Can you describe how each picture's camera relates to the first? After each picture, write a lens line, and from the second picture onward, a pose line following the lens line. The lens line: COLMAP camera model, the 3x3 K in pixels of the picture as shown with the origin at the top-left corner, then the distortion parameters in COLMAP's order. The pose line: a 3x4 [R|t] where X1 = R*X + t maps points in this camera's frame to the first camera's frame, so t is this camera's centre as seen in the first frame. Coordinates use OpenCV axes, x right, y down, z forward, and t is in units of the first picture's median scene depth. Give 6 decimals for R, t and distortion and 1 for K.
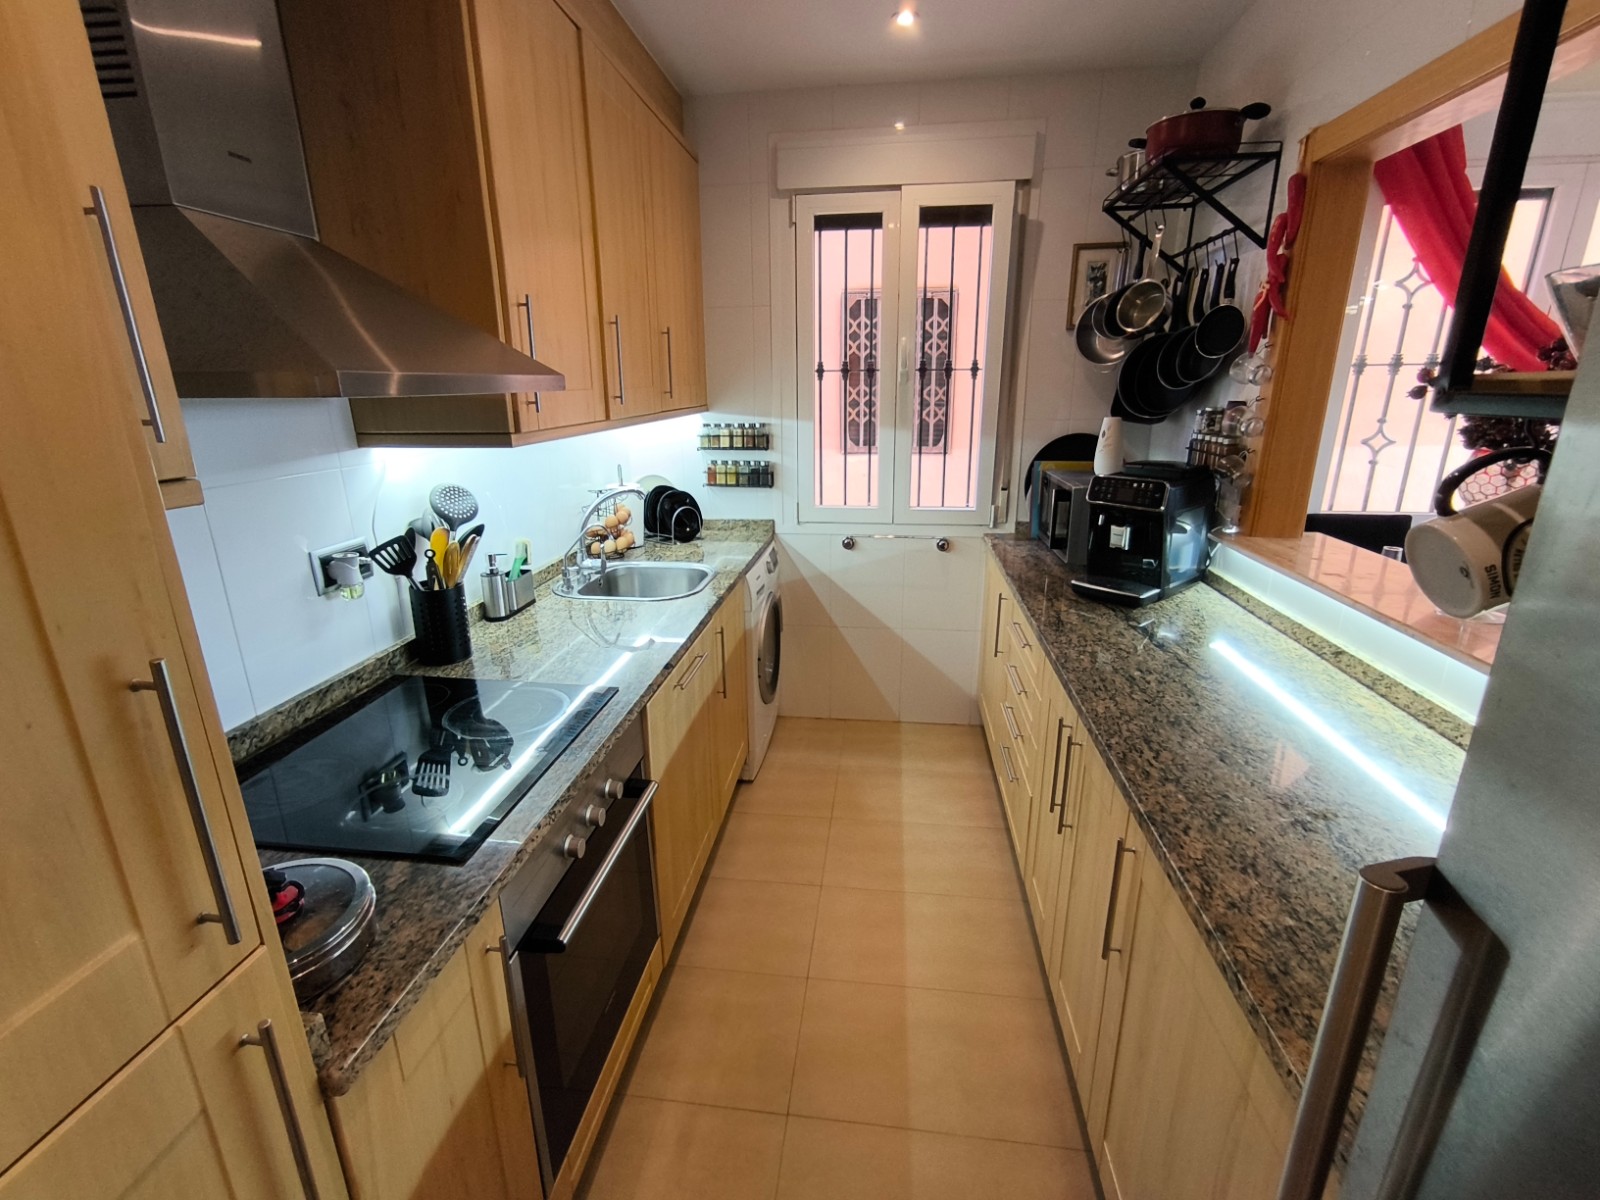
lens RADIAL K [[741.1, 0, 791.4], [0, 741.1, 600.1], [0, 0, 1]] dist [-0.044459, 0.031843]
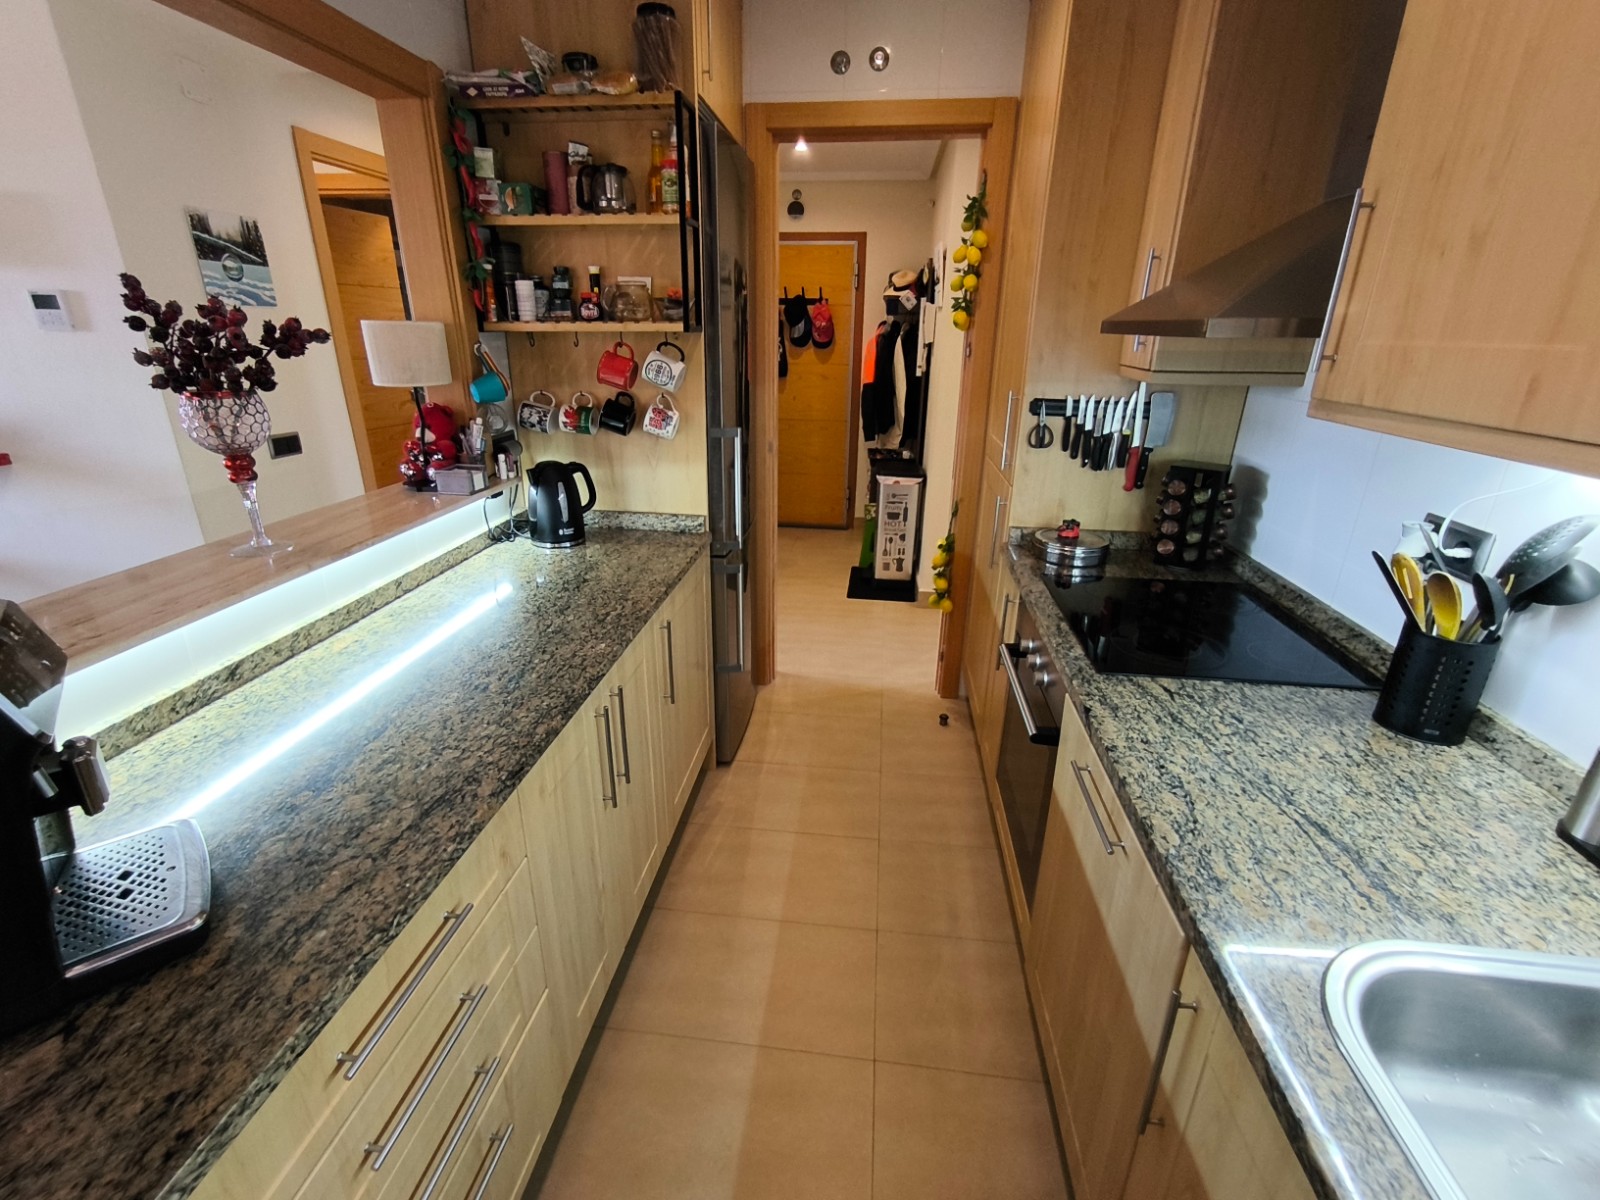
lens RADIAL K [[704.6, 0, 795.5], [0, 704.6, 578.6], [0, 0, 1]] dist [-0.000795, -0.000180]
pose [[-0.999824, 0.009393, -0.016238, 0.157086], [-0.001972, 0.808179, 0.588934, -0.515659], [0.018655, 0.588862, -0.808018, 1.739451]]
